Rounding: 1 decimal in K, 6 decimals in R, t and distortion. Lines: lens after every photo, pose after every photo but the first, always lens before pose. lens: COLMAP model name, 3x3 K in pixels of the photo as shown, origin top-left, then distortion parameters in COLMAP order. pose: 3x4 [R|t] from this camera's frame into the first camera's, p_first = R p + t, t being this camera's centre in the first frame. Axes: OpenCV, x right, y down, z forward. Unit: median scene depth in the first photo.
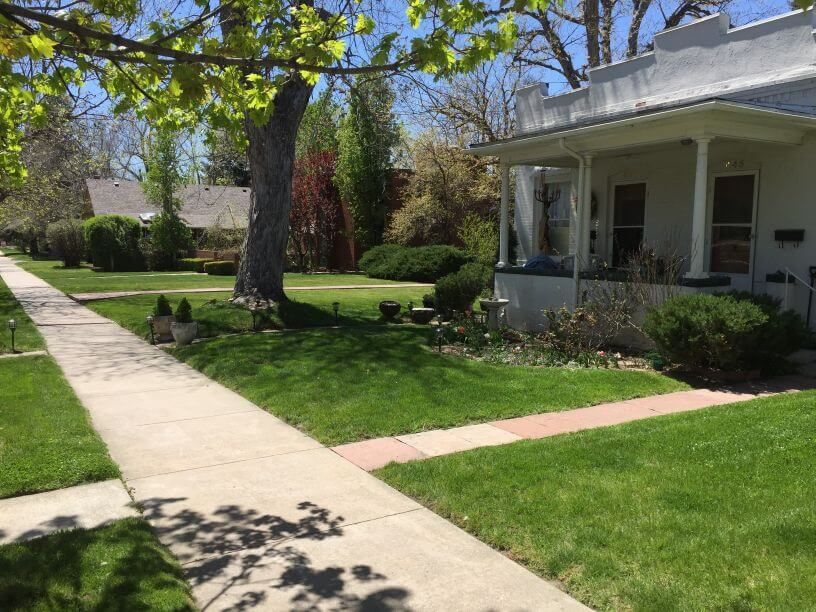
lens RADIAL K [[608.6, 0, 405.2], [0, 608.6, 305.6], [0, 0, 1]] dist [0.043843, -0.046247]
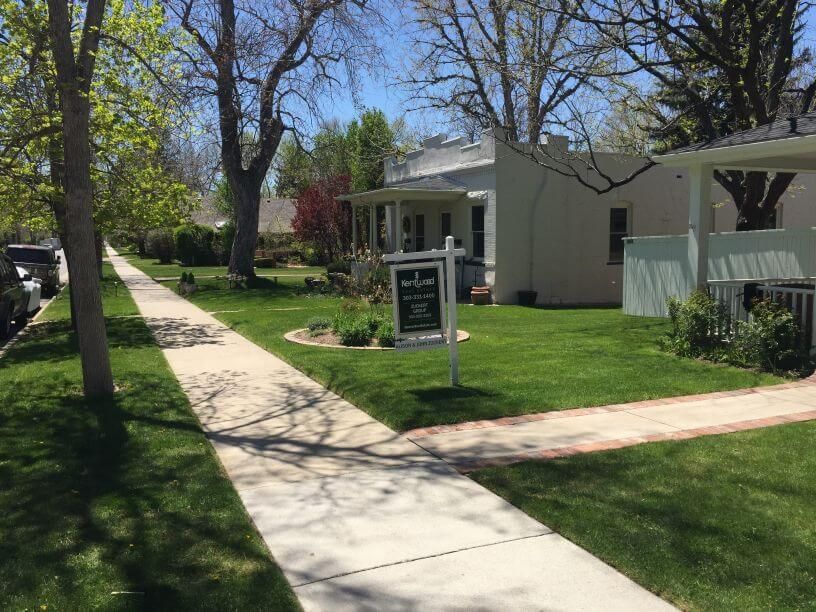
lens RADIAL K [[608.6, 0, 410.4], [0, 608.6, 306.0], [0, 0, 1]] dist [0.043843, -0.046247]
pose [[0.990835, 0.009620, -0.134732, 0.260453], [-0.009518, 0.999954, 0.001407, 0.036449], [0.134739, -0.000112, 0.990881, -0.385446]]
